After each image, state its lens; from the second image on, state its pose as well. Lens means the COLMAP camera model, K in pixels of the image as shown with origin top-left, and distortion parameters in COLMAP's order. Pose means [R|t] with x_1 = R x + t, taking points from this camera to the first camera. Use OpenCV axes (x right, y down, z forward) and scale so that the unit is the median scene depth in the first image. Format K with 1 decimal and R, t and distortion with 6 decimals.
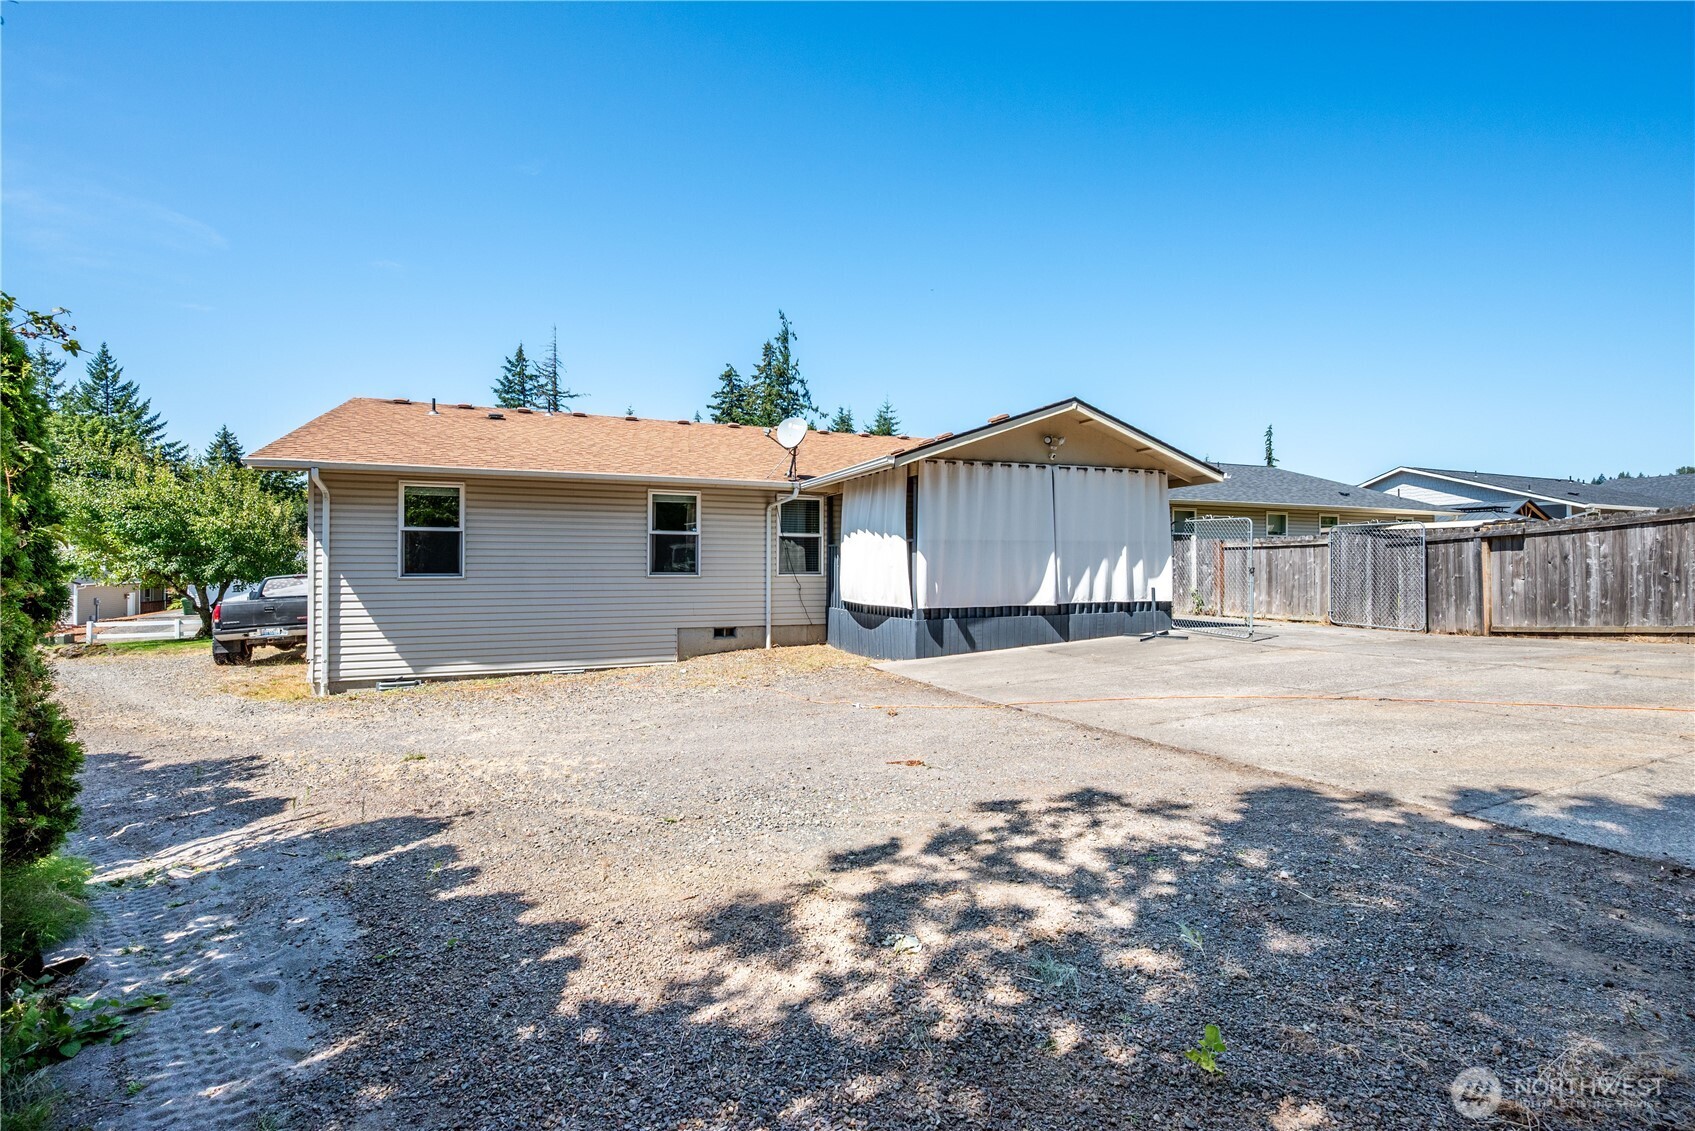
lens RADIAL K [[751.6, 0, 846.3], [0, 751.6, 566.8], [0, 0, 1]] dist [-0.004209, -0.000046]
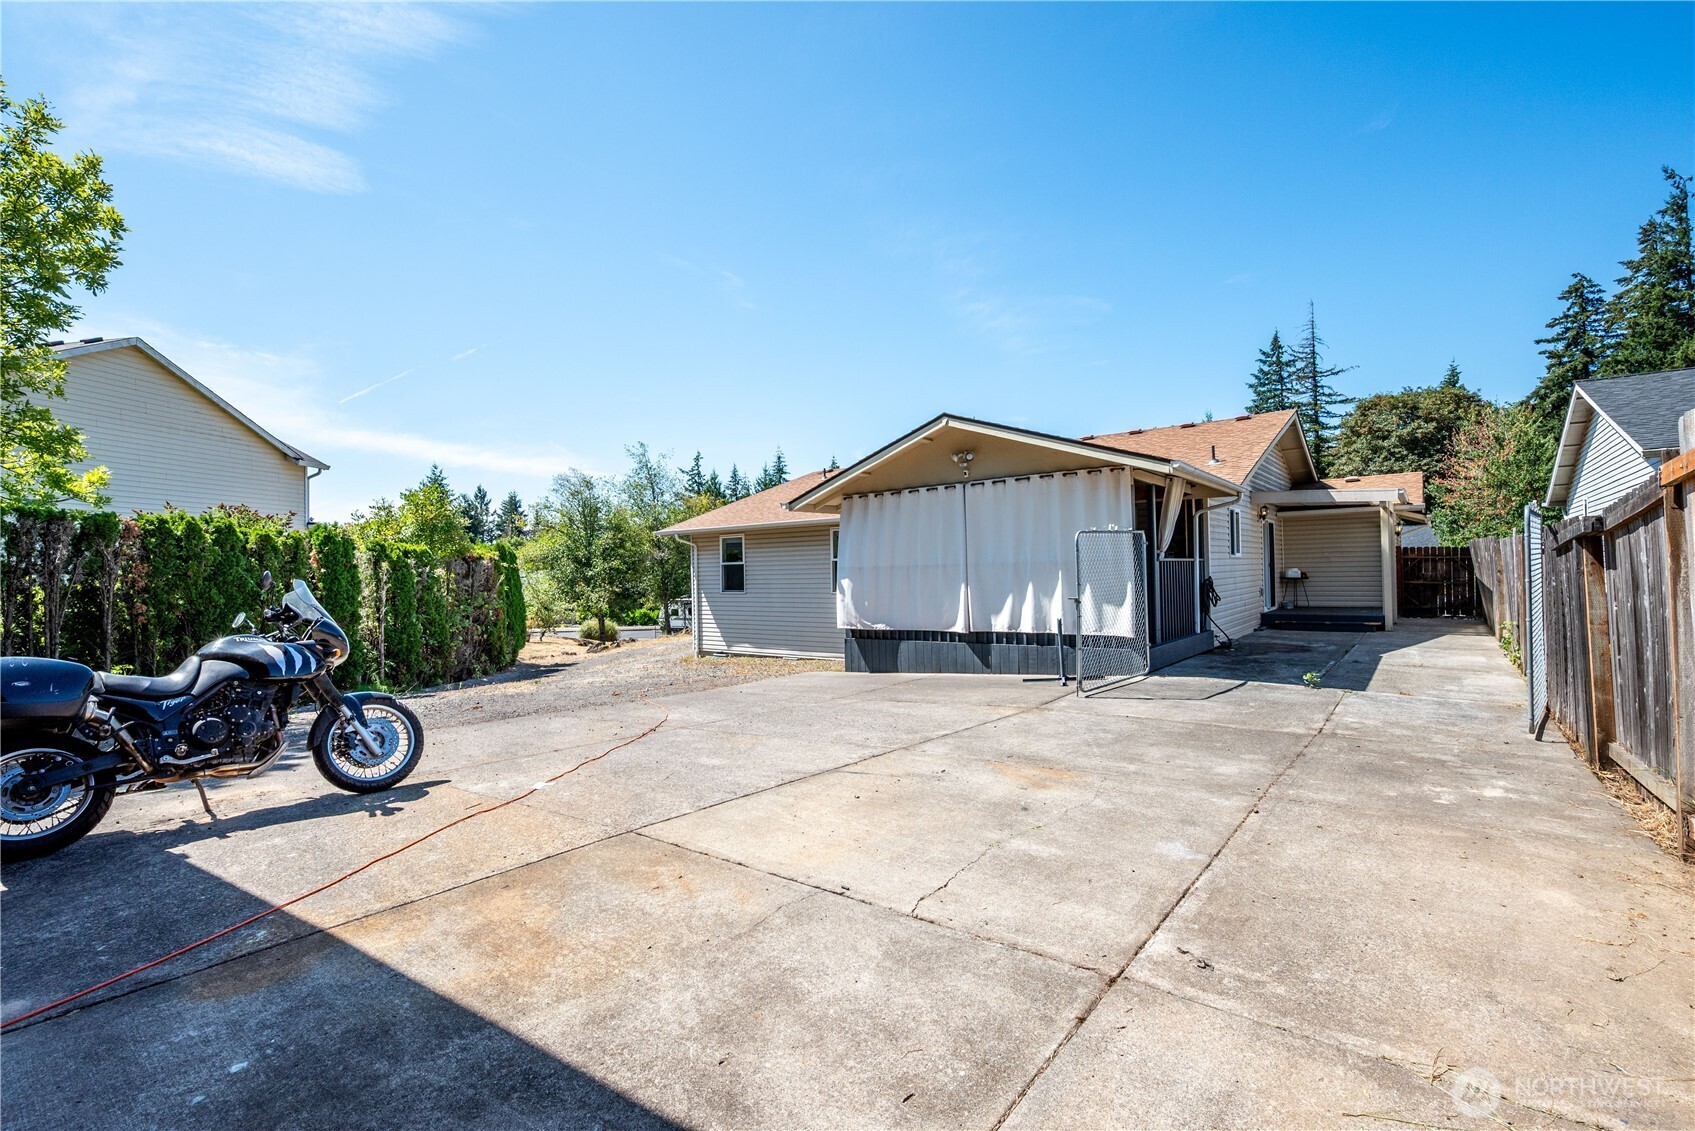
lens RADIAL K [[751.6, 0, 841.0], [0, 751.6, 562.4], [0, 0, 1]] dist [-0.004209, -0.000046]
pose [[0.488656, -0.021072, -0.872222, 1.006733], [0.020986, 0.999703, -0.012394, -0.027229], [0.872224, -0.012247, 0.488953, 0.402994]]
